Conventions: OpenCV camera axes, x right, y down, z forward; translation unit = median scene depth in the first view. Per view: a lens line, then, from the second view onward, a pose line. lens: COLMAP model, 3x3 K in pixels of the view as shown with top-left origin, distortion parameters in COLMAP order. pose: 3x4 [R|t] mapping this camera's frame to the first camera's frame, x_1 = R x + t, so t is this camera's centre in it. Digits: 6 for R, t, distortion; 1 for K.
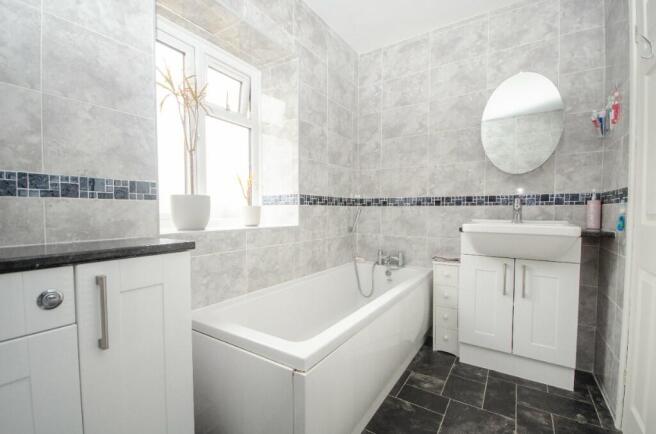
lens RADIAL K [[289.8, 0, 331.2], [0, 289.8, 221.9], [0, 0, 1]] dist [-0.008626, -0.000807]
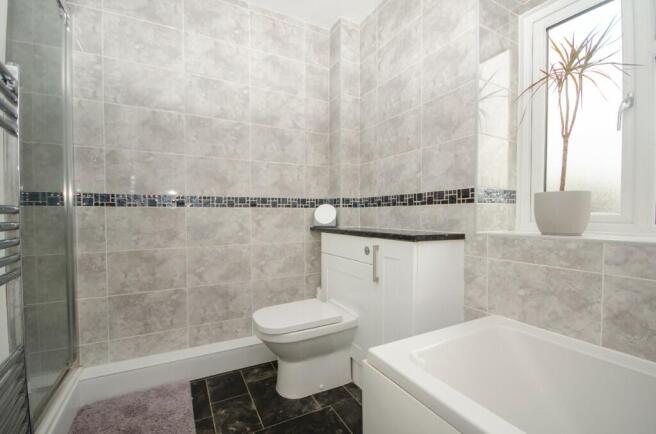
lens RADIAL K [[289.8, 0, 330.7], [0, 289.8, 215.7], [0, 0, 1]] dist [-0.008626, -0.000807]
pose [[-0.488203, 0.009558, -0.872678, 0.769923], [-0.023787, 0.999423, 0.024253, -0.042265], [0.872406, 0.032599, -0.487694, 1.183012]]
